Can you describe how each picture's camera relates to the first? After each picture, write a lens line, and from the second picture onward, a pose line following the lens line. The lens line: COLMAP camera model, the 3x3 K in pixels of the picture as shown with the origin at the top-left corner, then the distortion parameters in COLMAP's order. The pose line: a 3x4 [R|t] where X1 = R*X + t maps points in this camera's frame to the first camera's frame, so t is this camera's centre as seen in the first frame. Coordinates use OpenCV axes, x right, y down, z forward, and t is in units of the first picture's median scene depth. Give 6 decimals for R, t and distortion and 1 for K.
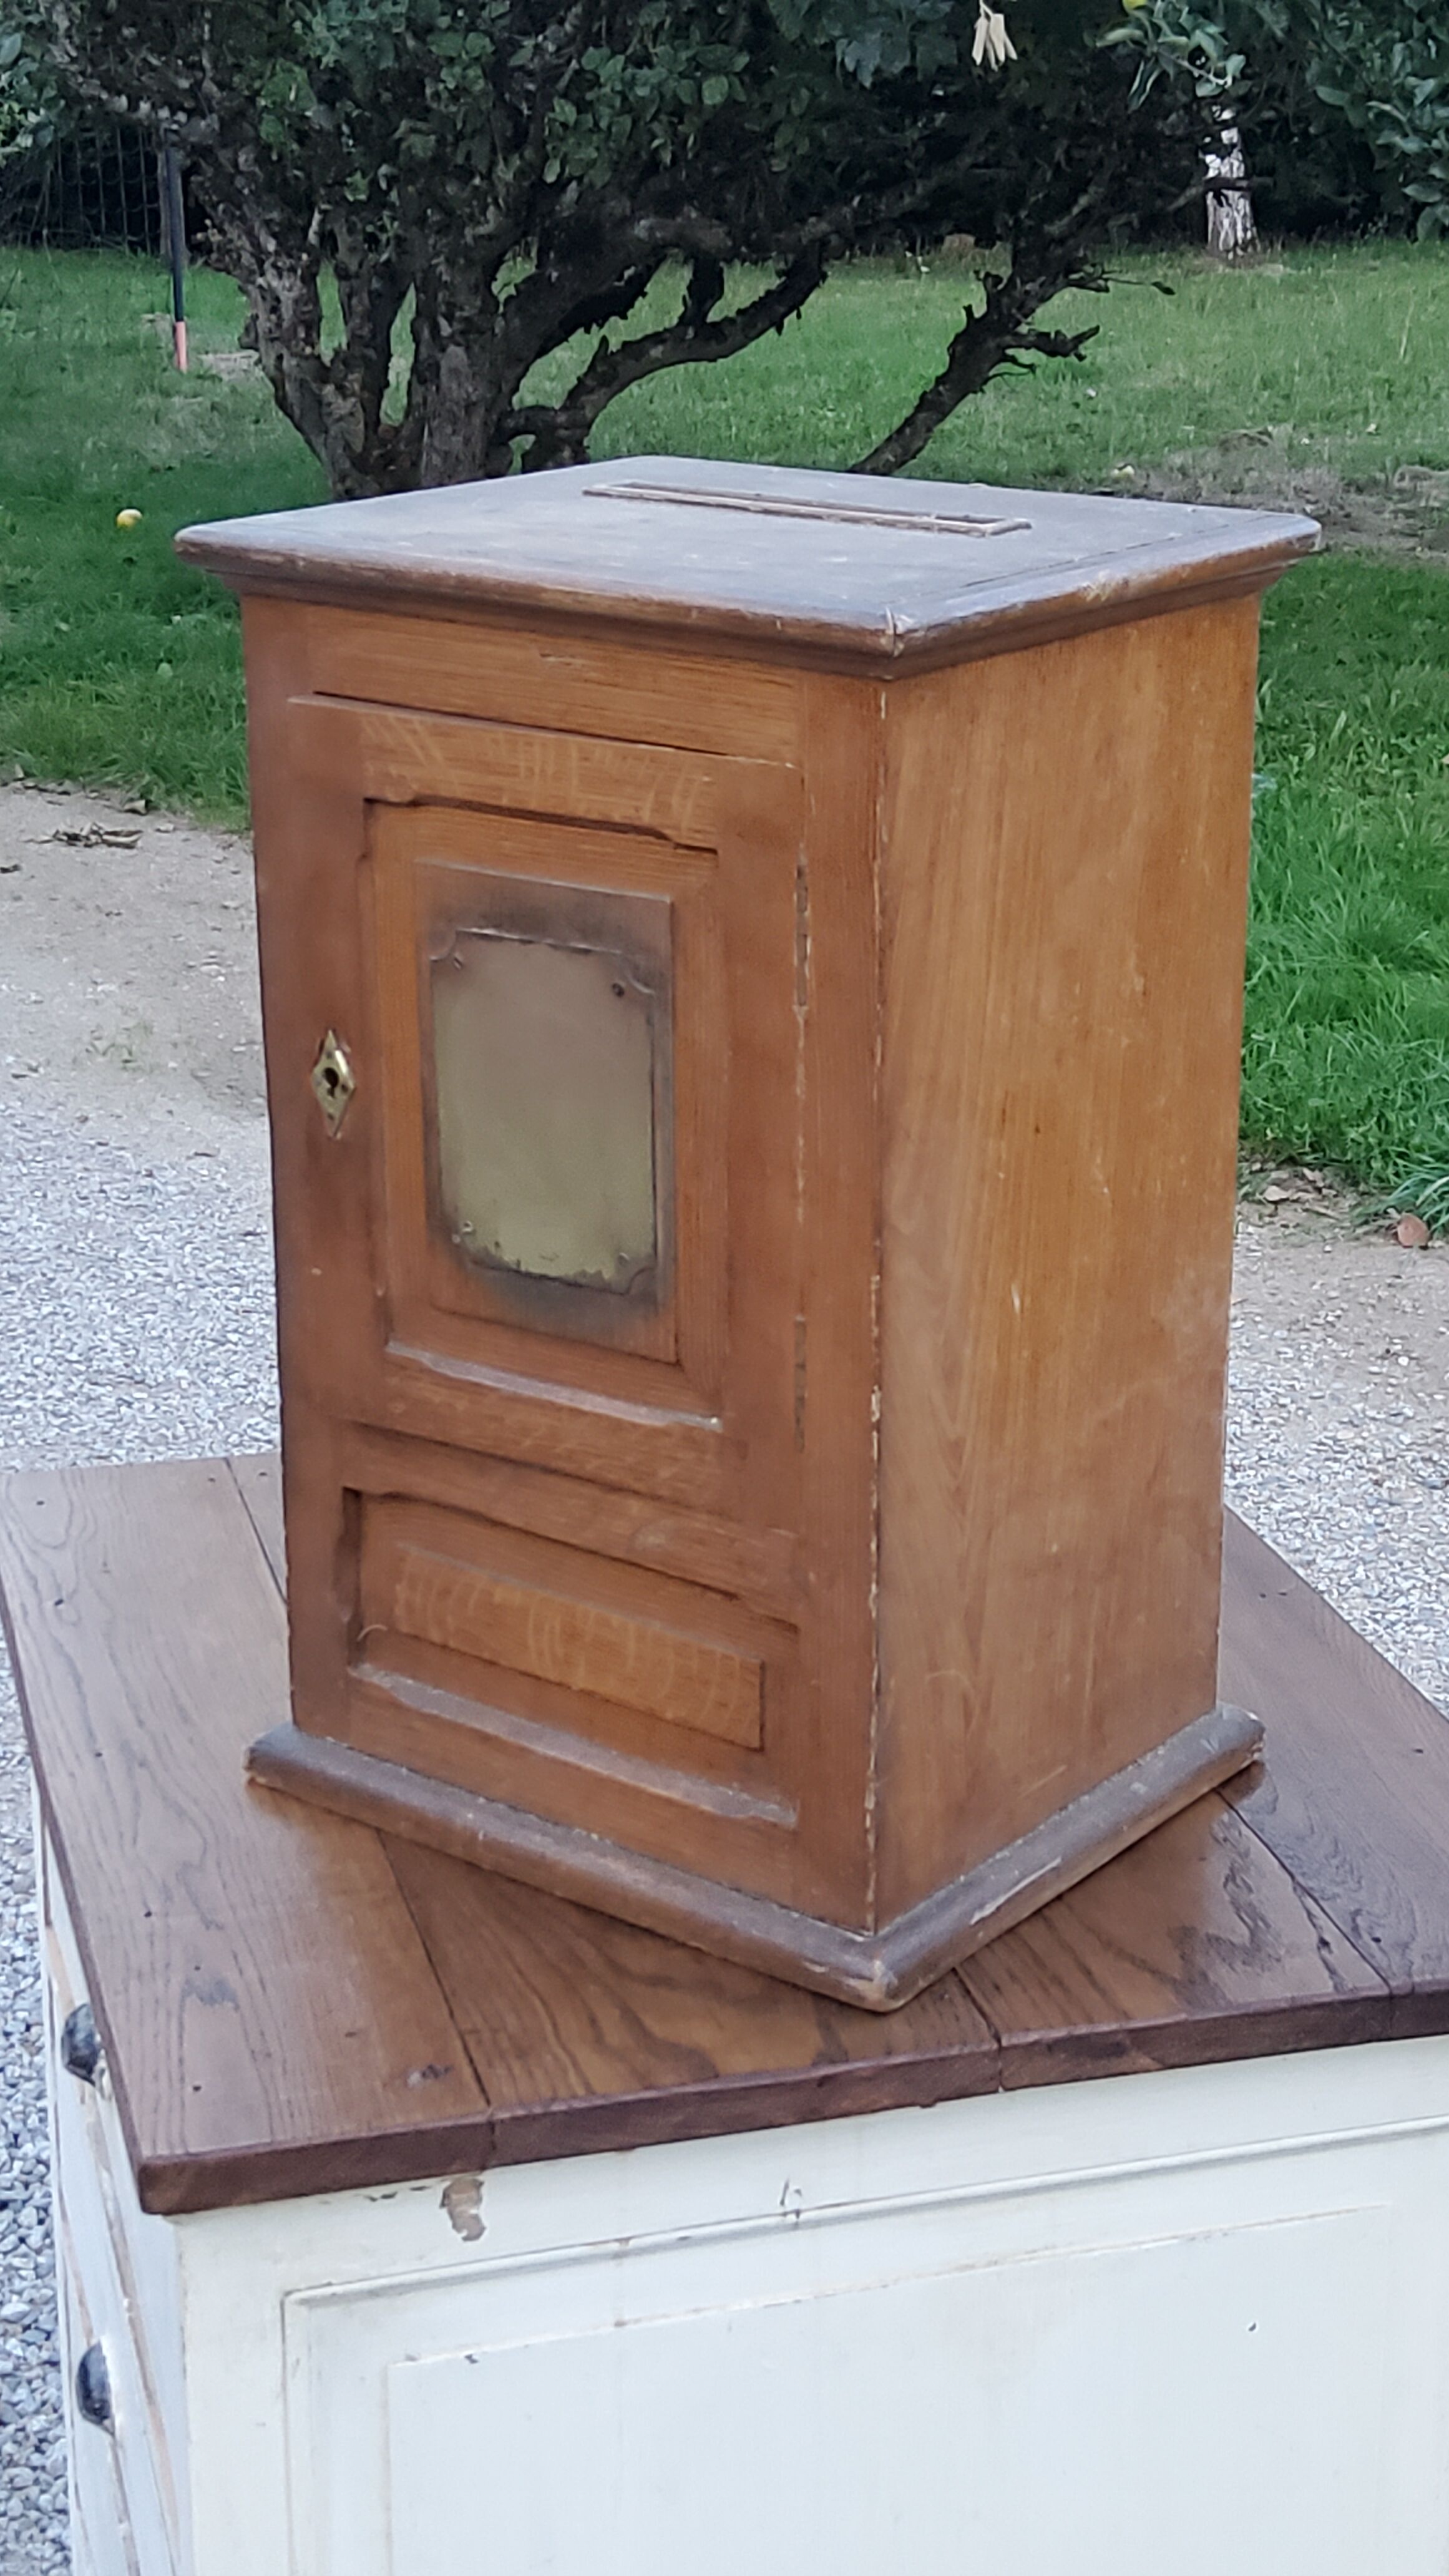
lens RADIAL K [[3920.3, 0, 702.8], [0, 3920.3, 1233.7], [0, 0, 1]] dist [0.114896, 0.000000]
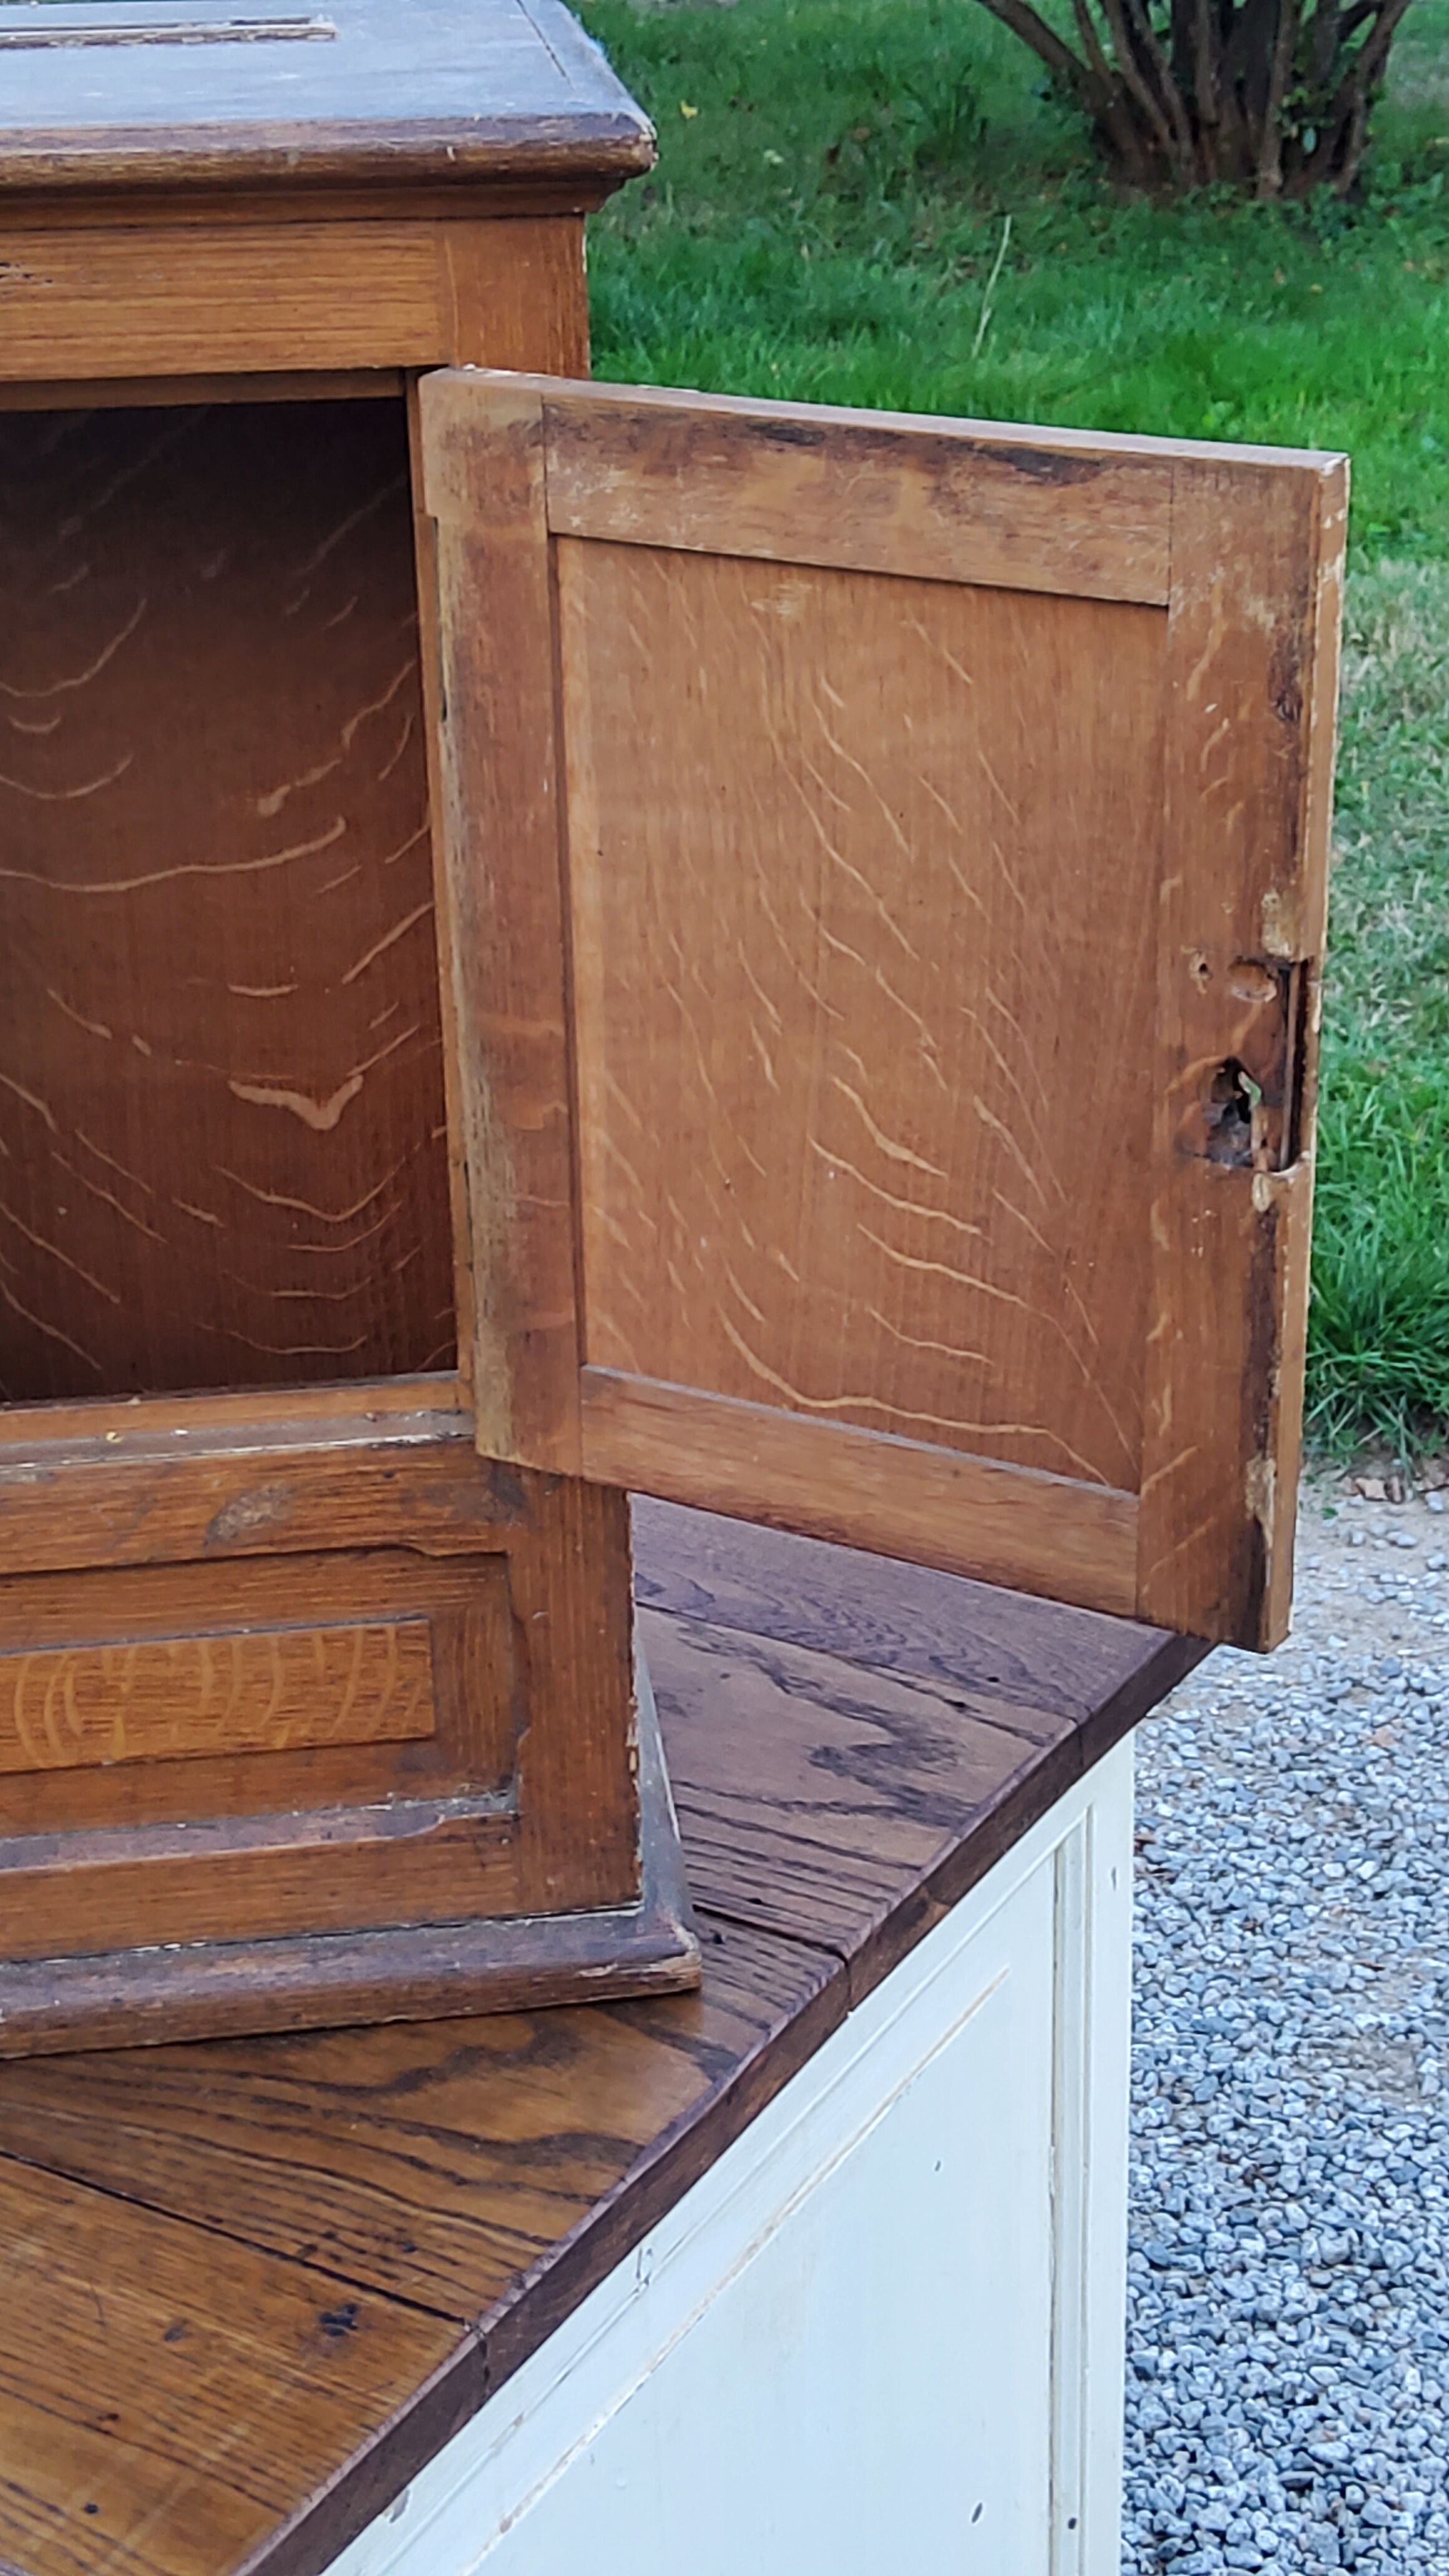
lens RADIAL K [[3920.3, 0, 758.2], [0, 3920.3, 1260.4], [0, 0, 1]] dist [0.114896, 0.000000]
pose [[0.709607, -0.288372, 0.642884, -0.399479], [0.236581, 0.956957, 0.168118, -0.065822], [-0.663693, 0.032796, 0.747286, 0.406743]]
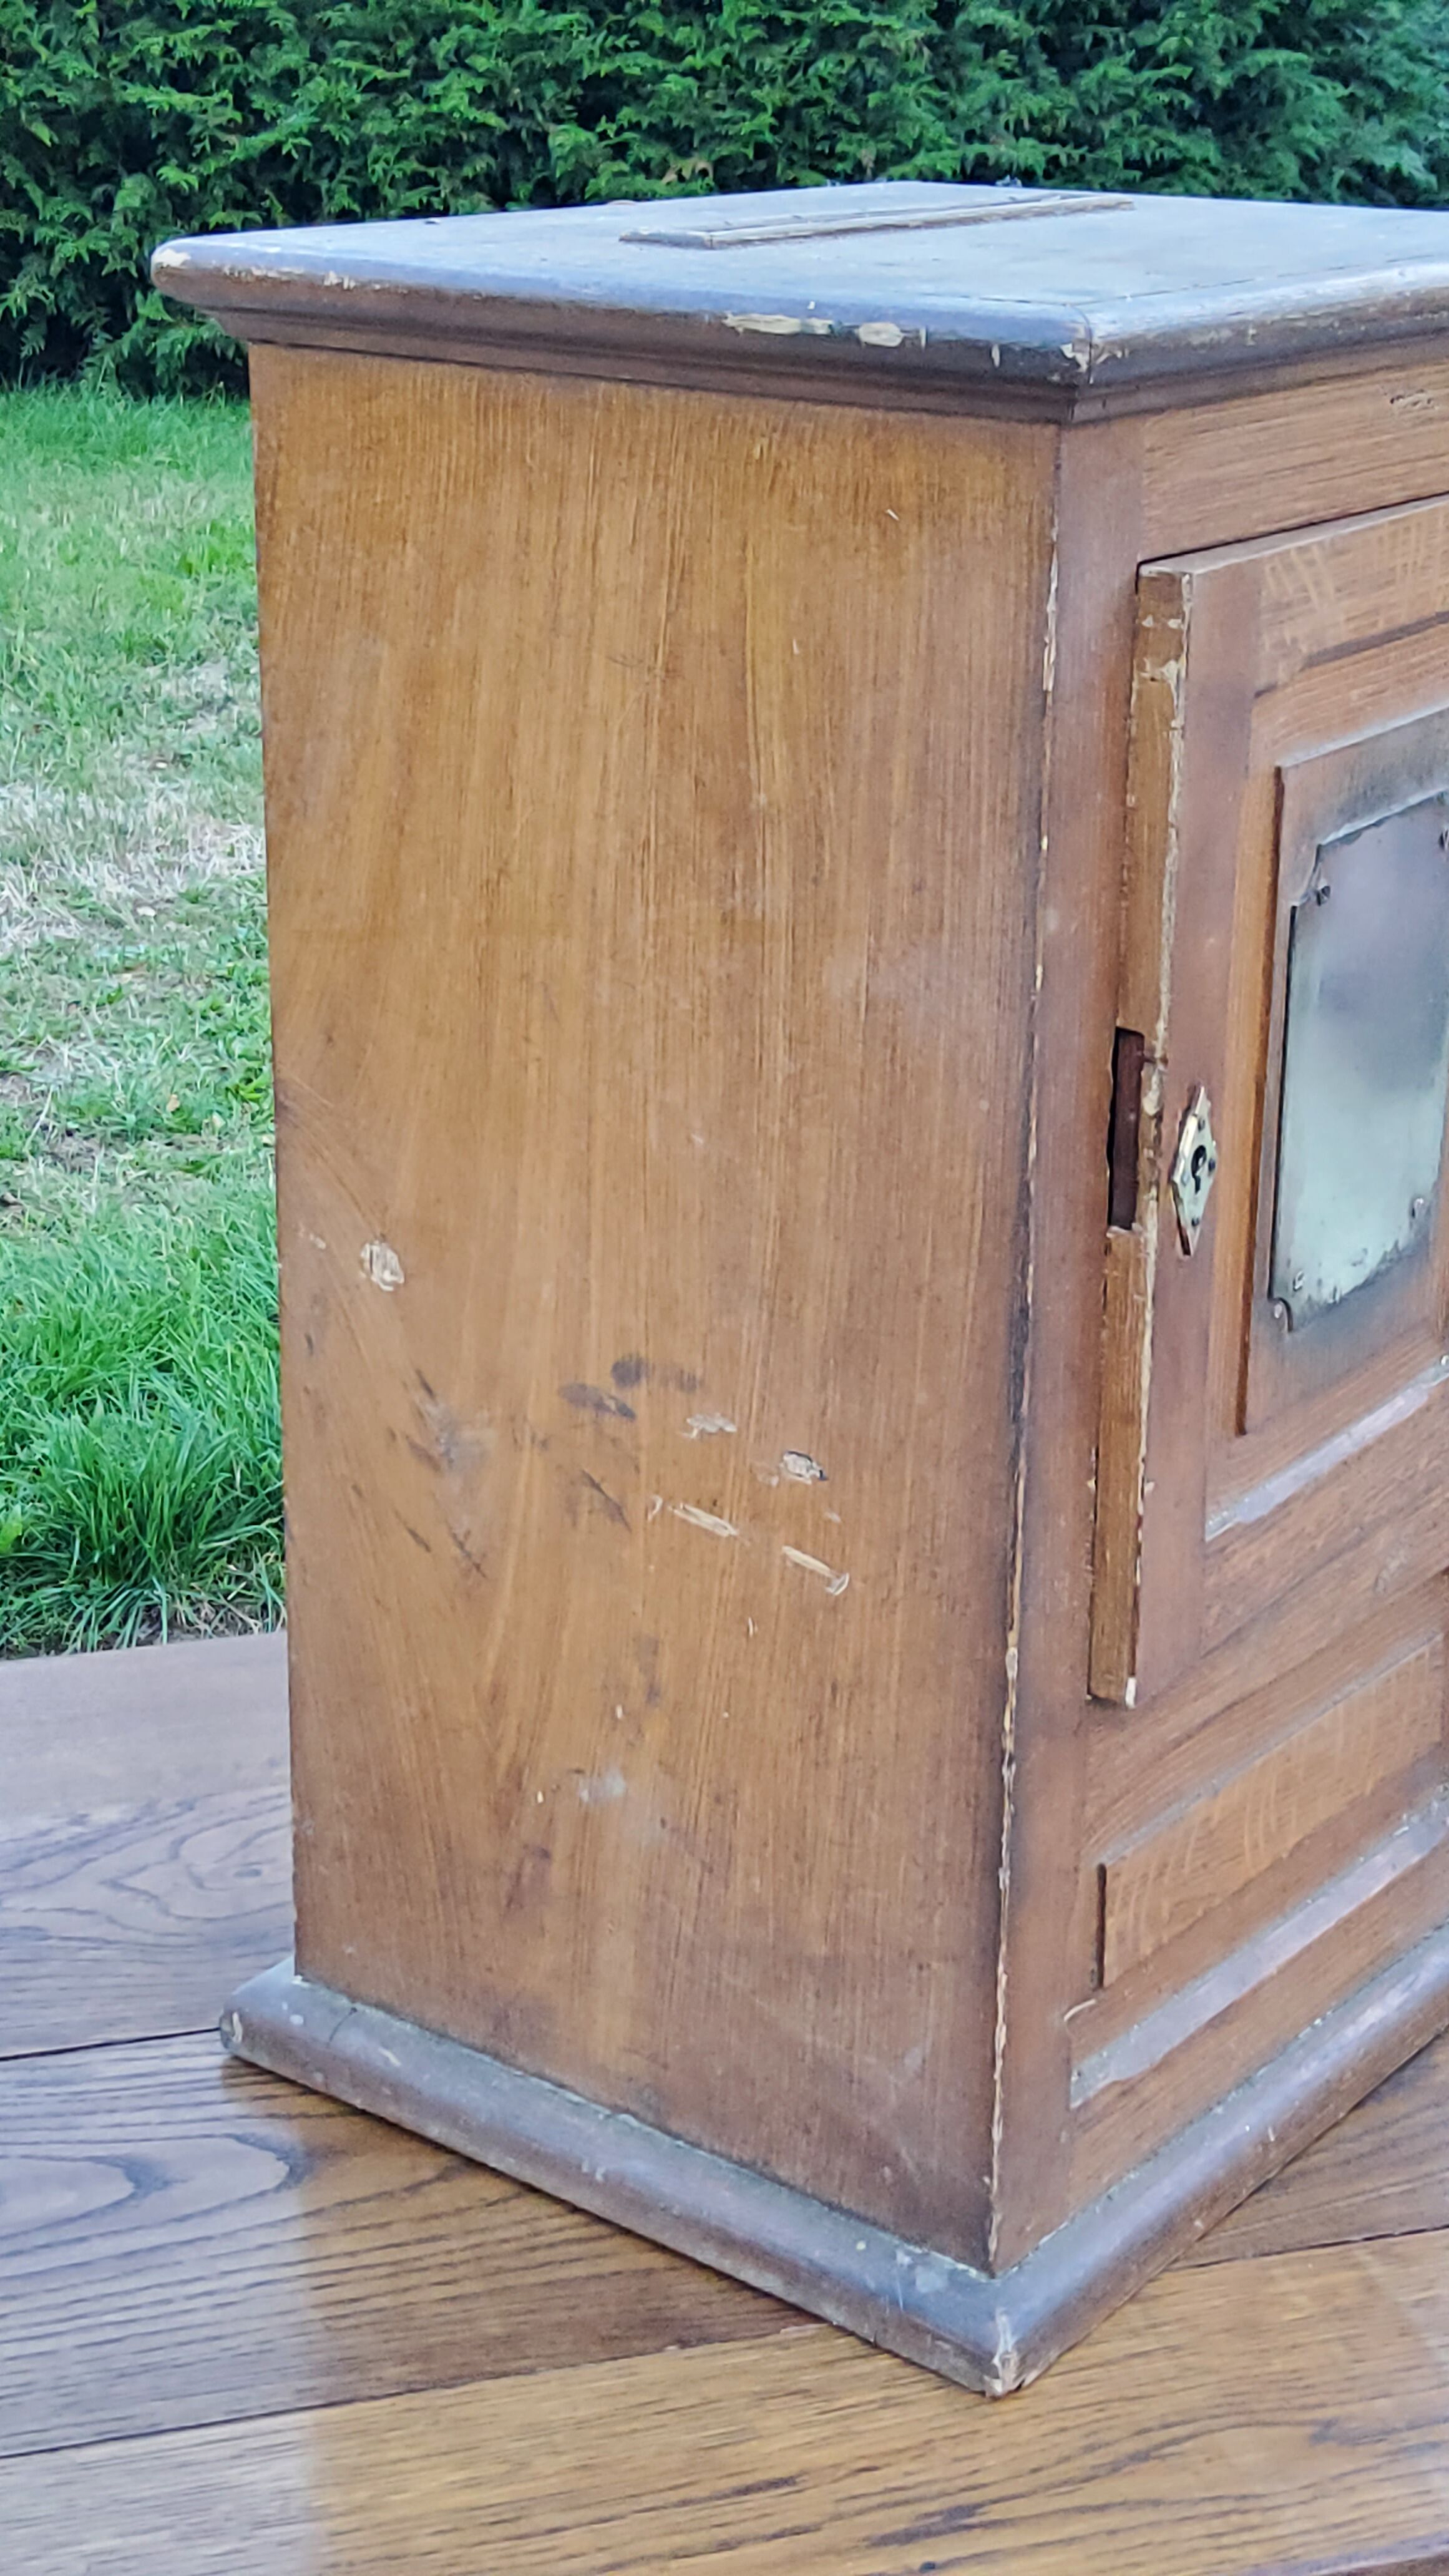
lens RADIAL K [[3920.3, 0, 726.3], [0, 3920.3, 1266.2], [0, 0, 1]] dist [0.114896, 0.000000]
pose [[-0.010706, -0.322687, 0.946445, -0.720012], [0.305207, 0.900278, 0.310399, -0.251747], [-0.952226, 0.292185, 0.088848, 1.051834]]
